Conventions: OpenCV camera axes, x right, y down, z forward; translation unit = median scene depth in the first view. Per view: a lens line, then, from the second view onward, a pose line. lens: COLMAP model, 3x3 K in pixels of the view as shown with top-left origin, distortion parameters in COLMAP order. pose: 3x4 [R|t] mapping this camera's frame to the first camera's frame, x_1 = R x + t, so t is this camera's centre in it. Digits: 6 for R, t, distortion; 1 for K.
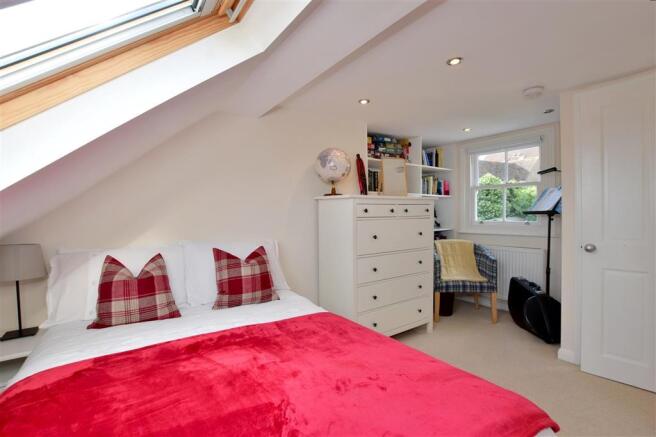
lens RADIAL K [[308.1, 0, 328.0], [0, 308.1, 218.5], [0, 0, 1]] dist [-0.001794, -0.000210]
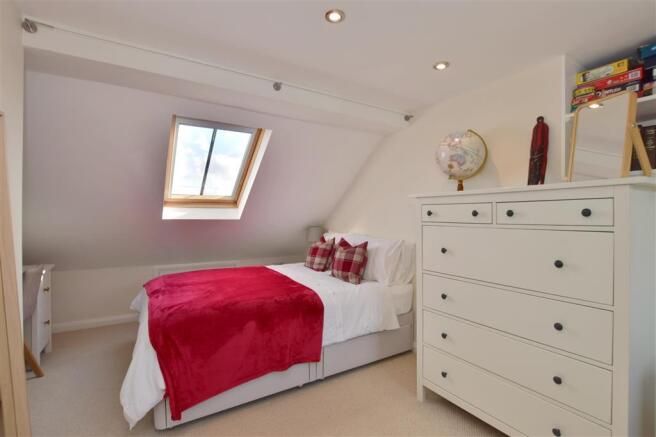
lens RADIAL K [[308.1, 0, 328.0], [0, 308.1, 218.5], [0, 0, 1]] dist [-0.001794, -0.000210]
pose [[-0.058604, 0.025668, -0.997951, 0.839944], [-0.022851, 0.999373, 0.027047, -0.025074], [0.998020, 0.024389, -0.057981, 0.750013]]
